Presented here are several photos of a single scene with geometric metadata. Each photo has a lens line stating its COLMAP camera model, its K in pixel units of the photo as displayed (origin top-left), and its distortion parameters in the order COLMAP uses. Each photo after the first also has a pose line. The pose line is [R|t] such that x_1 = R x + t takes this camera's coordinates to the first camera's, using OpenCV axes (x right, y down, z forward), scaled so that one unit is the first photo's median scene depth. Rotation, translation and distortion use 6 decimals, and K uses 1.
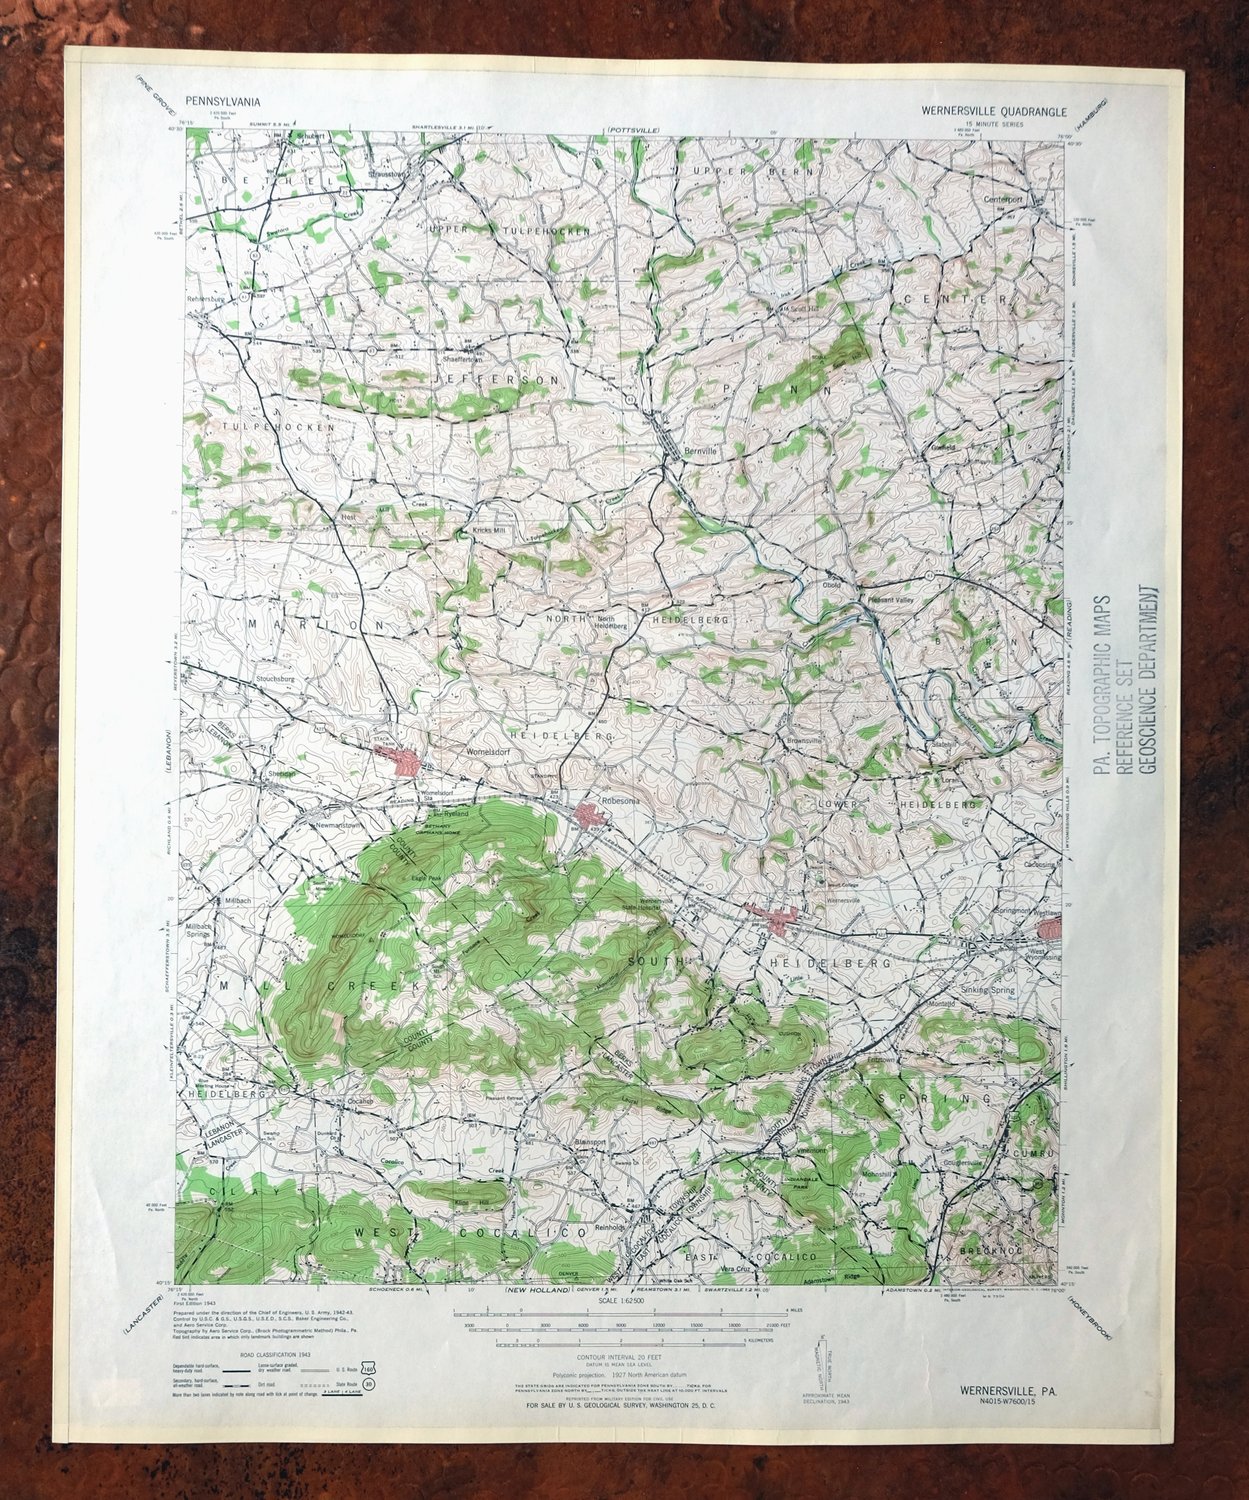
lens RADIAL K [[1166.1, 0, 624.8], [0, 1166.1, 750.8], [0, 0, 1]] dist [-0.001999, 0.000742]
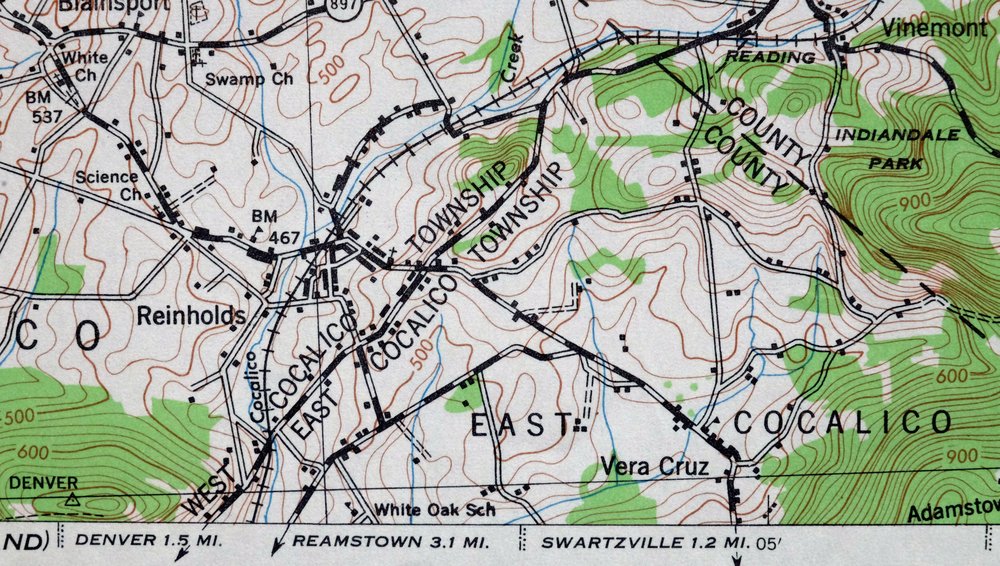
lens RADIAL K [[3549.4, 0, 499.9], [0, 3549.4, 283.0], [0, 0, 1]] dist [-0.239481, 0.000000]
pose [[0.997825, -0.029078, 0.059156, 0.010472], [0.000949, 0.903689, 0.428188, 0.048149], [-0.065909, -0.427200, 0.901752, 0.250086]]
